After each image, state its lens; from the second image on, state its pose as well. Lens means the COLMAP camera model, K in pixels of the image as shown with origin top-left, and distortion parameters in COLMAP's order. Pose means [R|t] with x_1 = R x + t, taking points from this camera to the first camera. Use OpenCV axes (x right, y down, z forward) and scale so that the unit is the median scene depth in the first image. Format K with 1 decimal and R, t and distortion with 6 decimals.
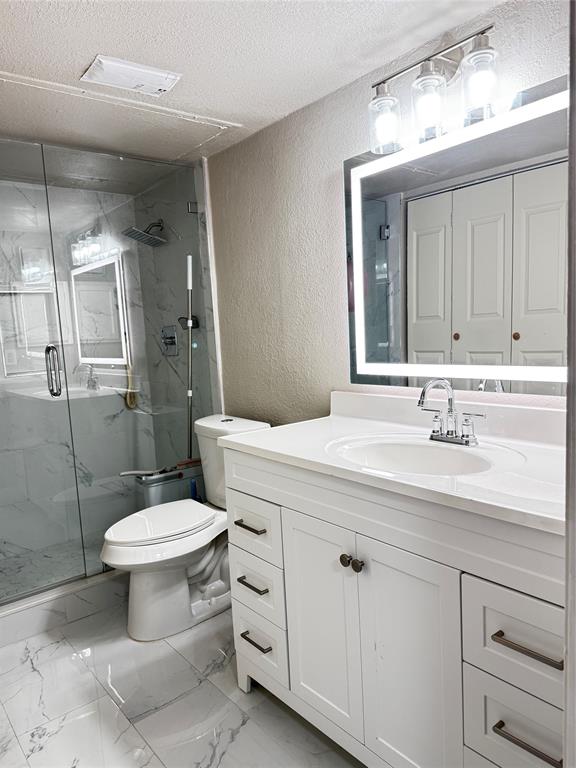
lens RADIAL K [[561.0, 0, 290.7], [0, 561.0, 388.1], [0, 0, 1]] dist [0.137252, -0.138847]
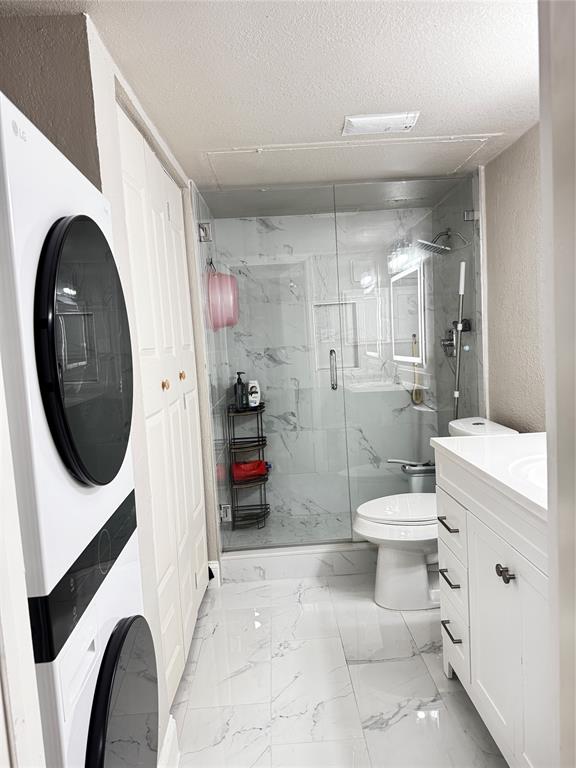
lens RADIAL K [[561.0, 0, 290.7], [0, 561.0, 388.1], [0, 0, 1]] dist [0.137252, -0.138847]
pose [[0.809202, 0.062049, -0.584245, 0.192112], [-0.054349, 0.998049, 0.030722, -0.018070], [0.585012, 0.006893, 0.810996, -0.031550]]
